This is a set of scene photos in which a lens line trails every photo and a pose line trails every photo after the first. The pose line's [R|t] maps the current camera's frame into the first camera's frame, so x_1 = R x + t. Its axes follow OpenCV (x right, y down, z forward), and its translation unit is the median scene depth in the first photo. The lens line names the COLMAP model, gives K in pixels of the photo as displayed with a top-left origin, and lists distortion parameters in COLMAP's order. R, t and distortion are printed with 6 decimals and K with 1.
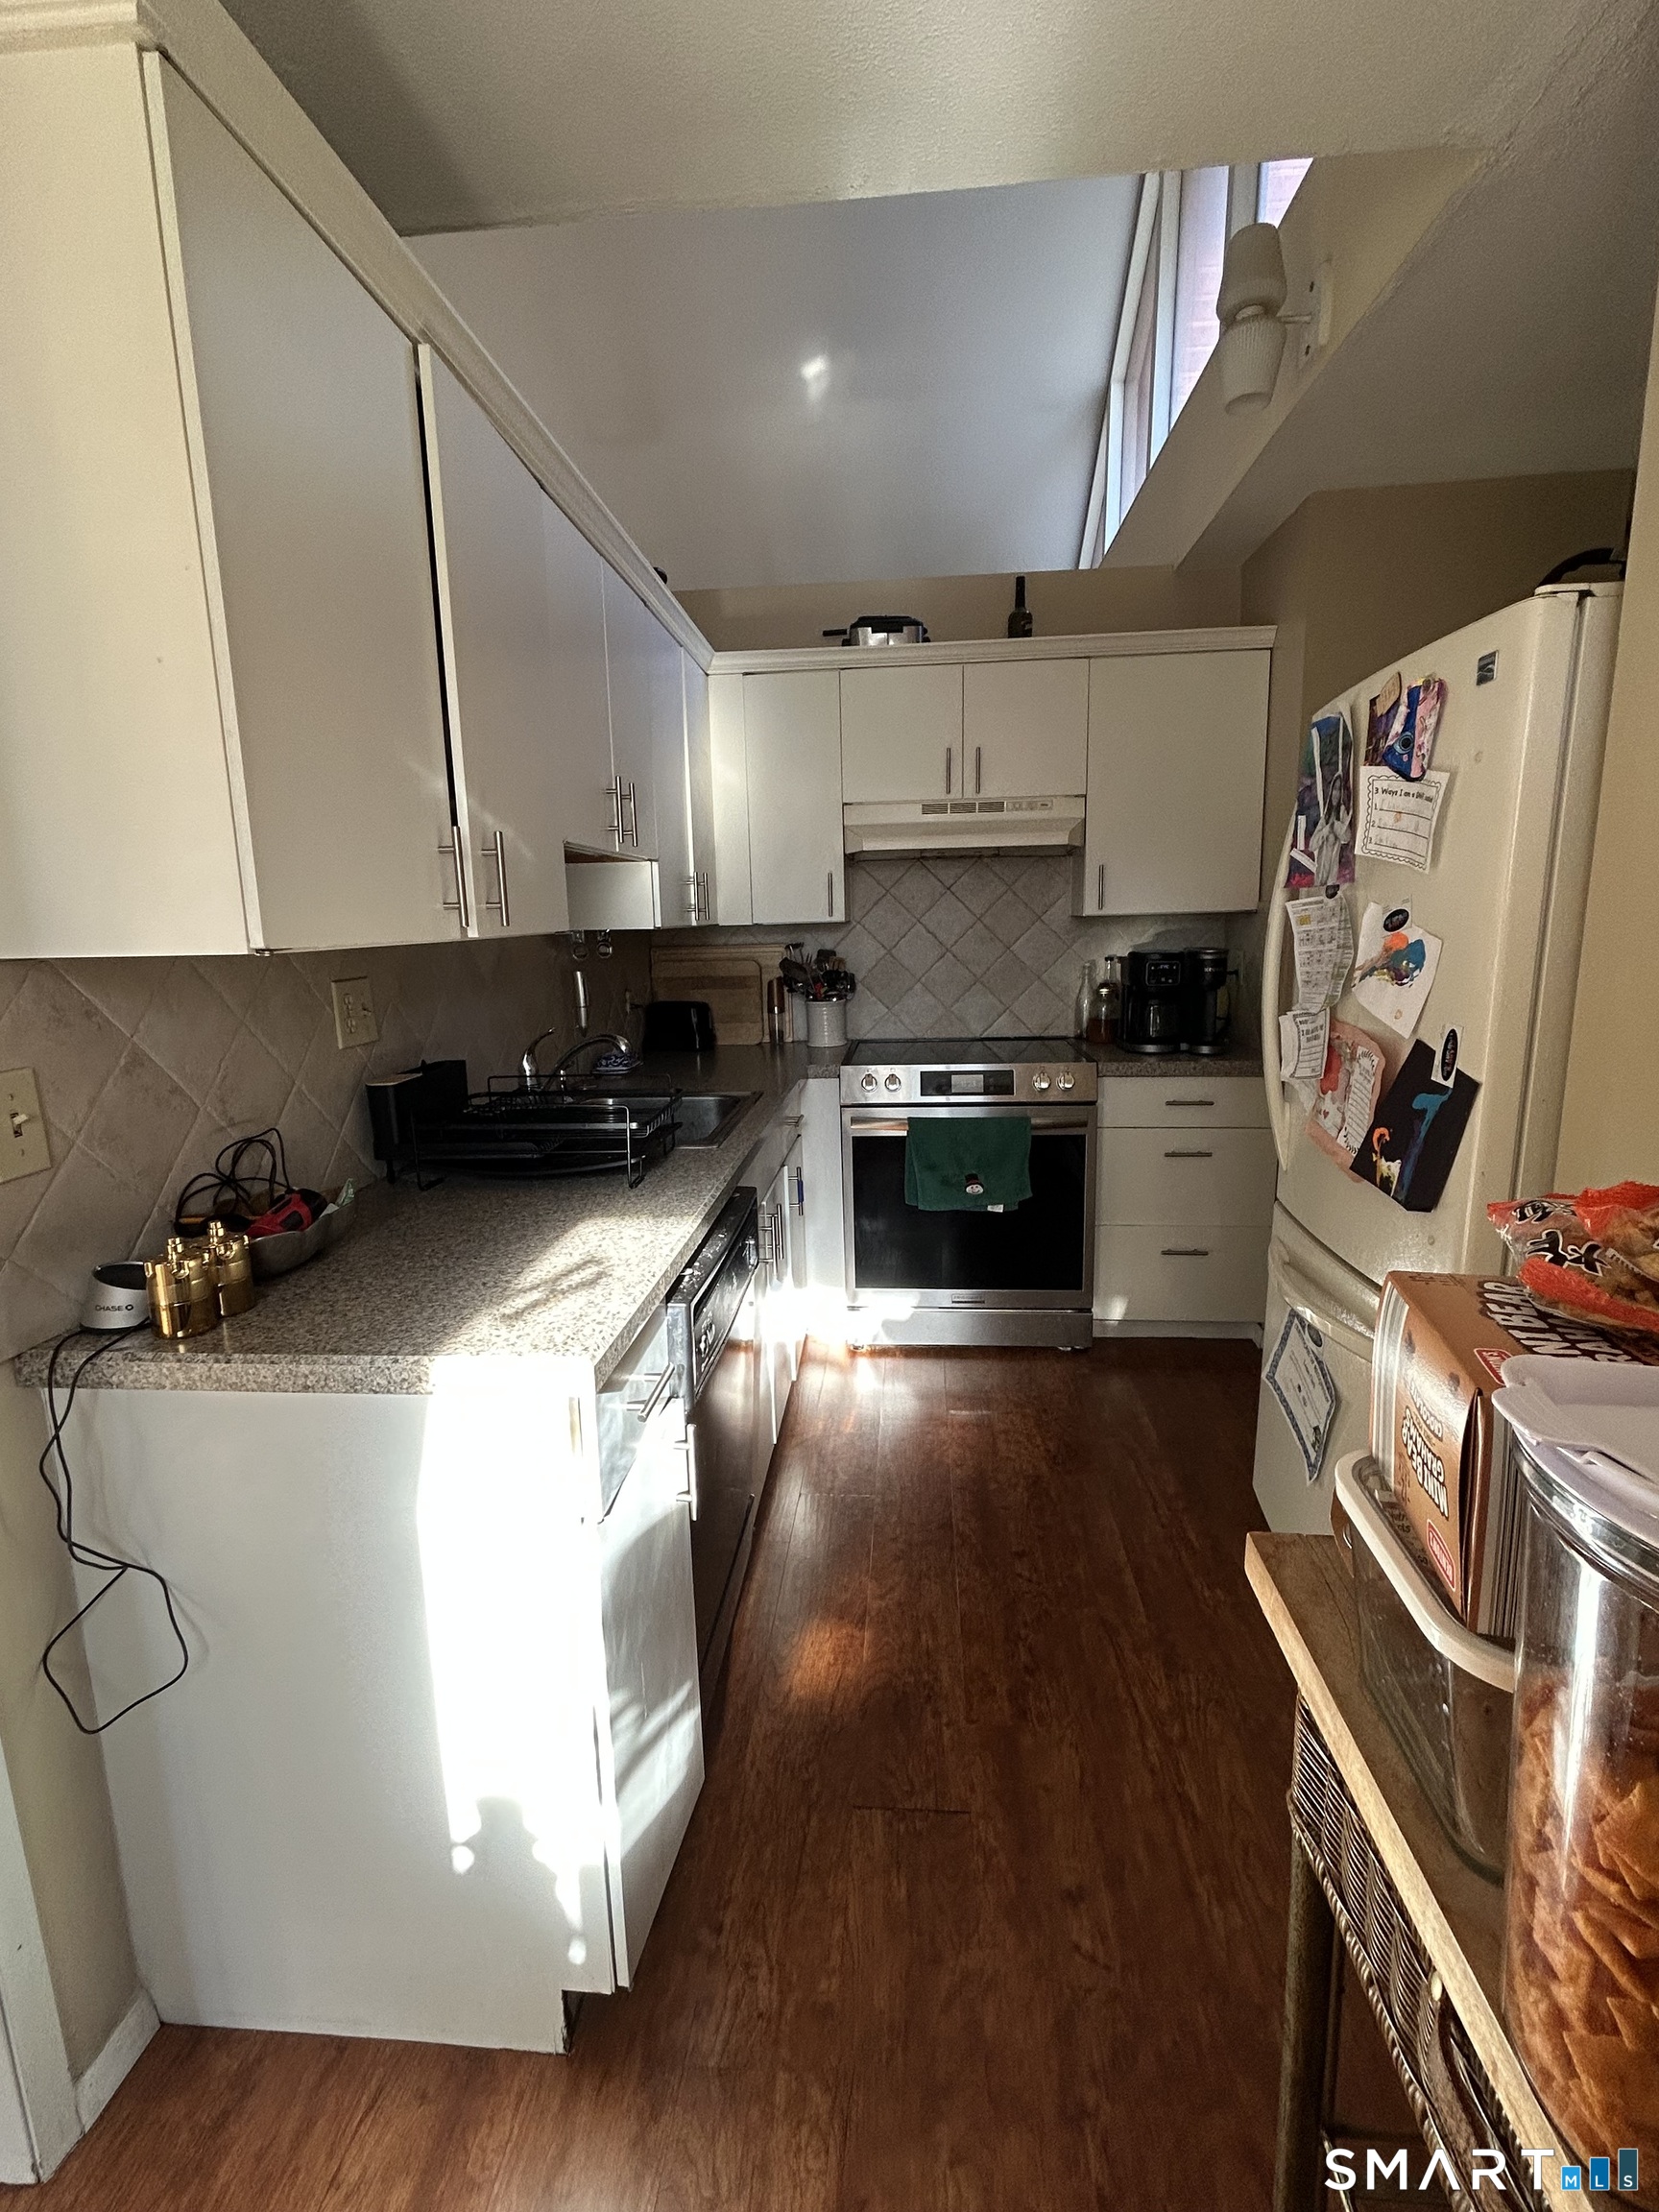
lens RADIAL K [[1008.6, 0, 829.5], [0, 1008.6, 1106.0], [0, 0, 1]] dist [-0.004436, -0.000666]
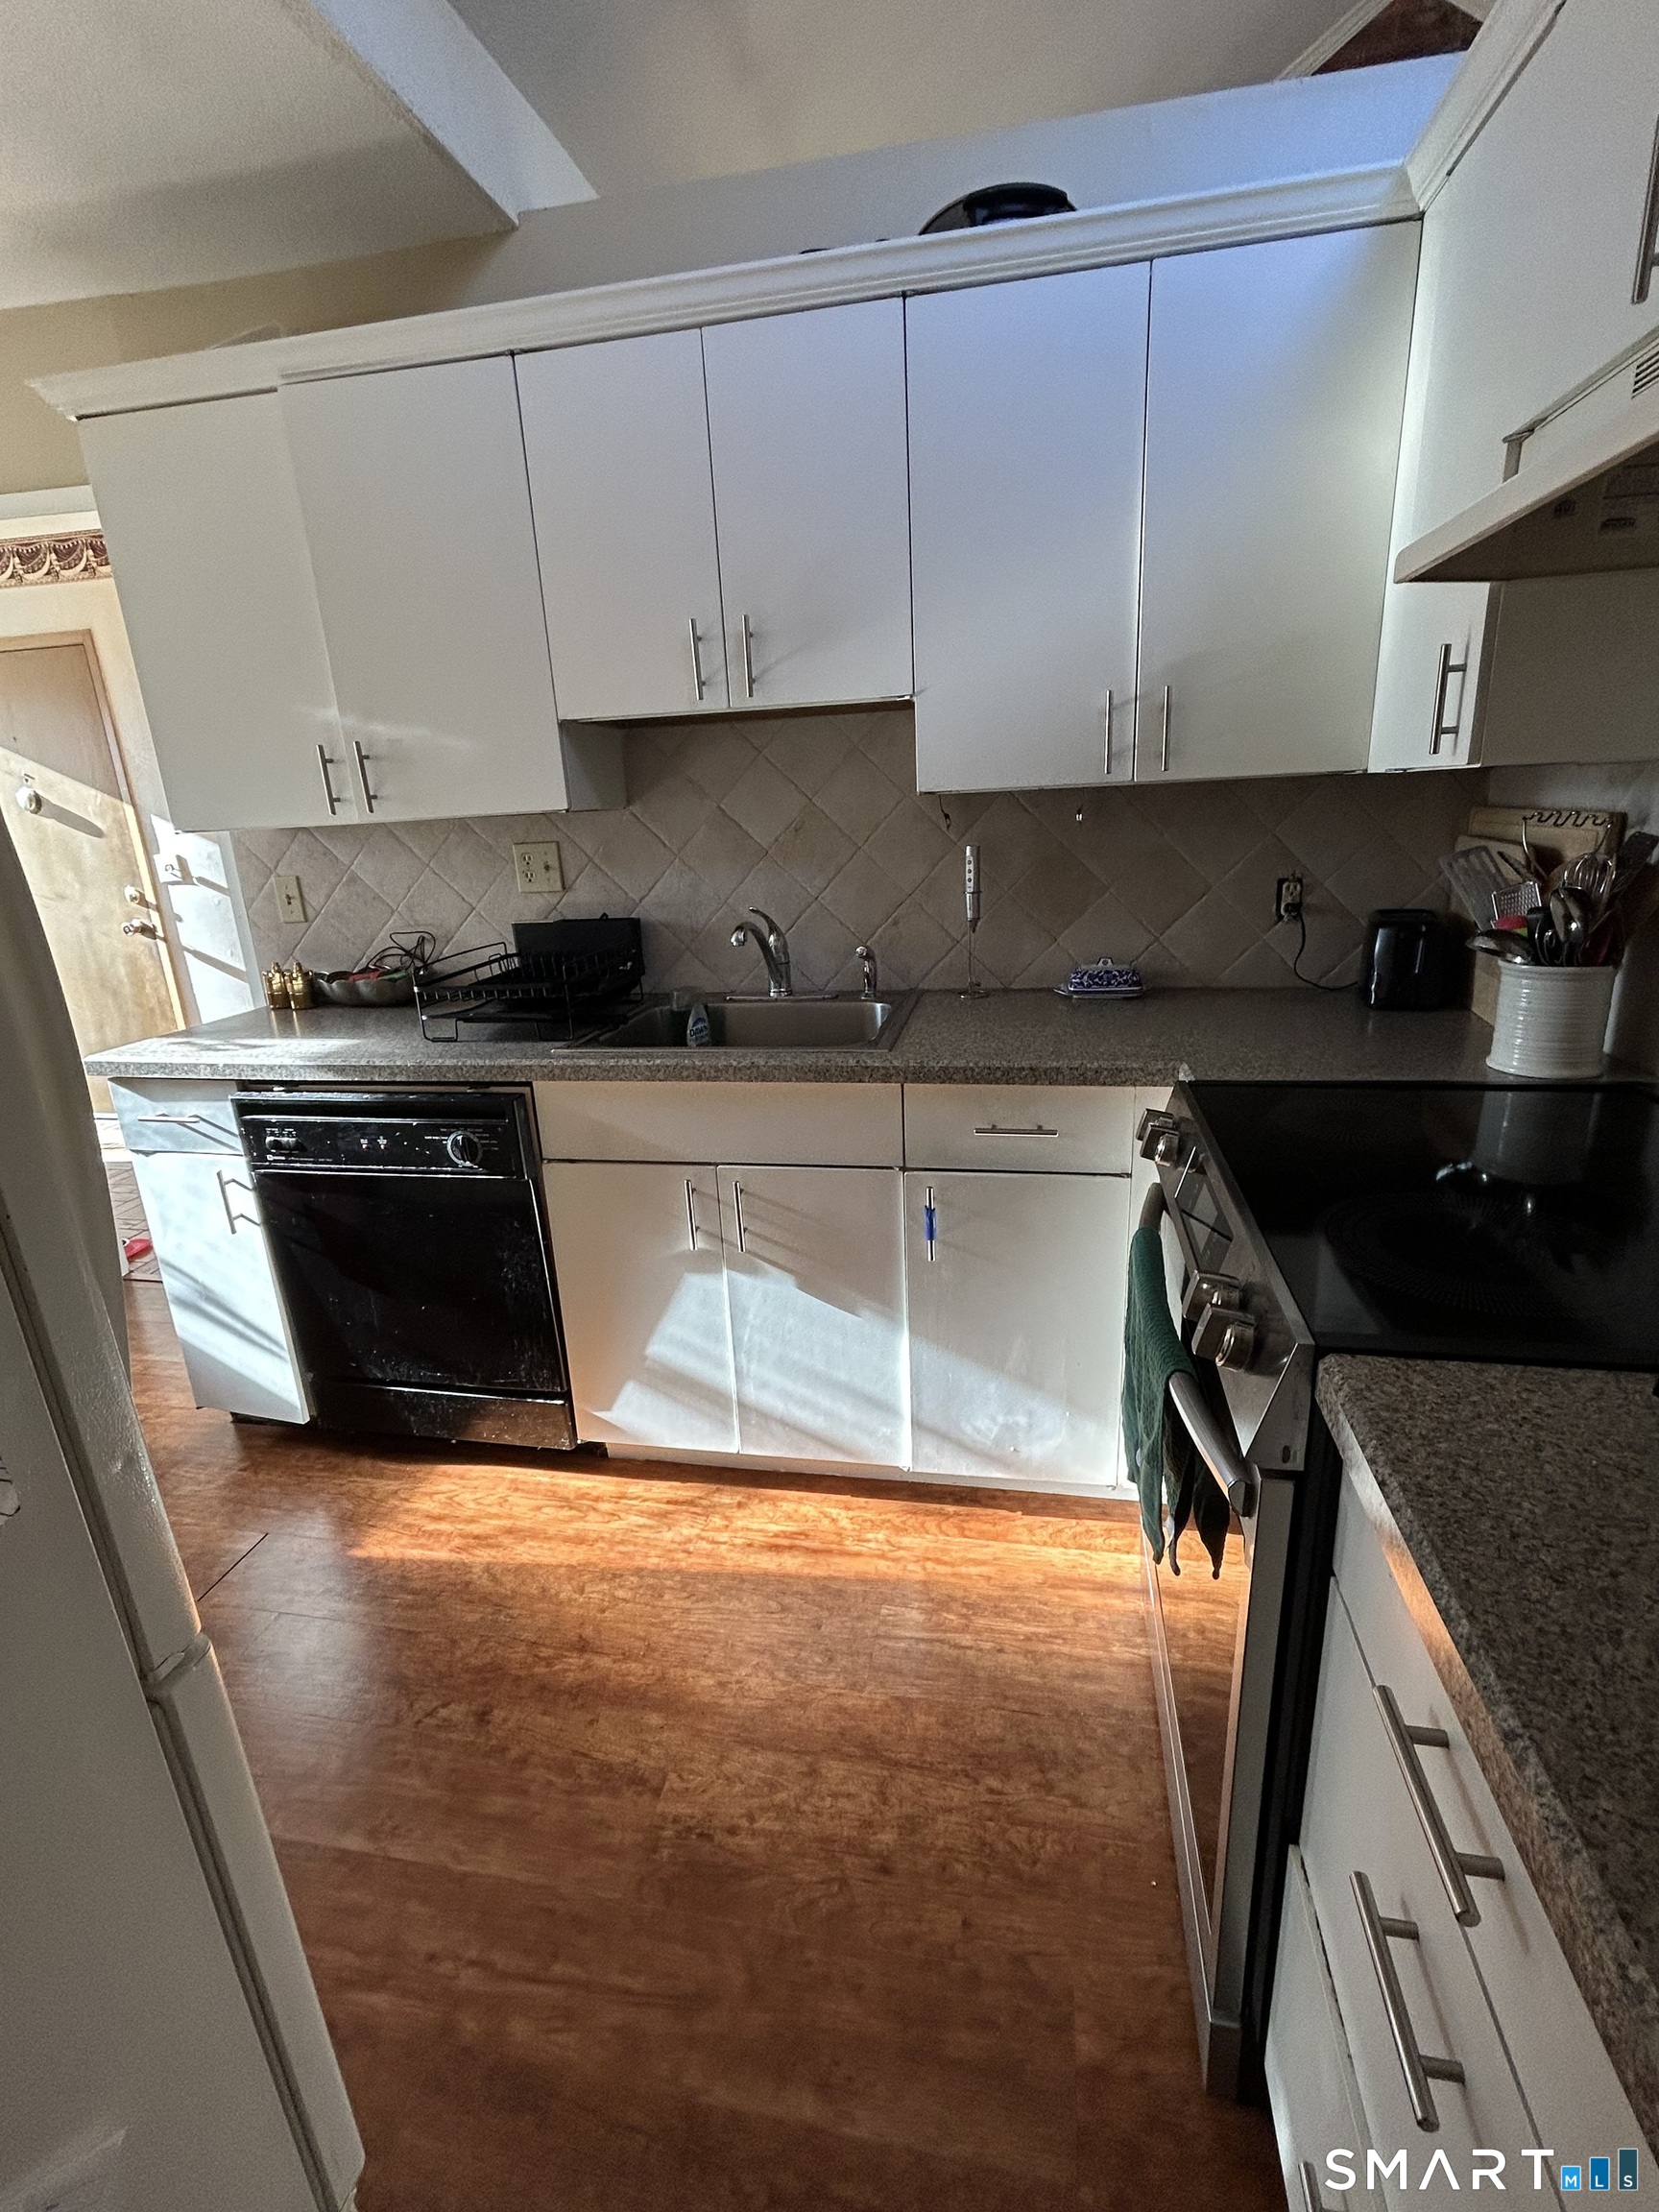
lens RADIAL K [[1001.4, 0, 825.9], [0, 1001.4, 1110.1], [0, 0, 1]] dist [-0.012035, 0.007365]
pose [[-0.112627, 0.321948, -0.940034, 1.027672], [-0.145577, 0.930499, 0.336124, -0.354707], [0.982915, 0.174704, -0.057931, 1.779655]]
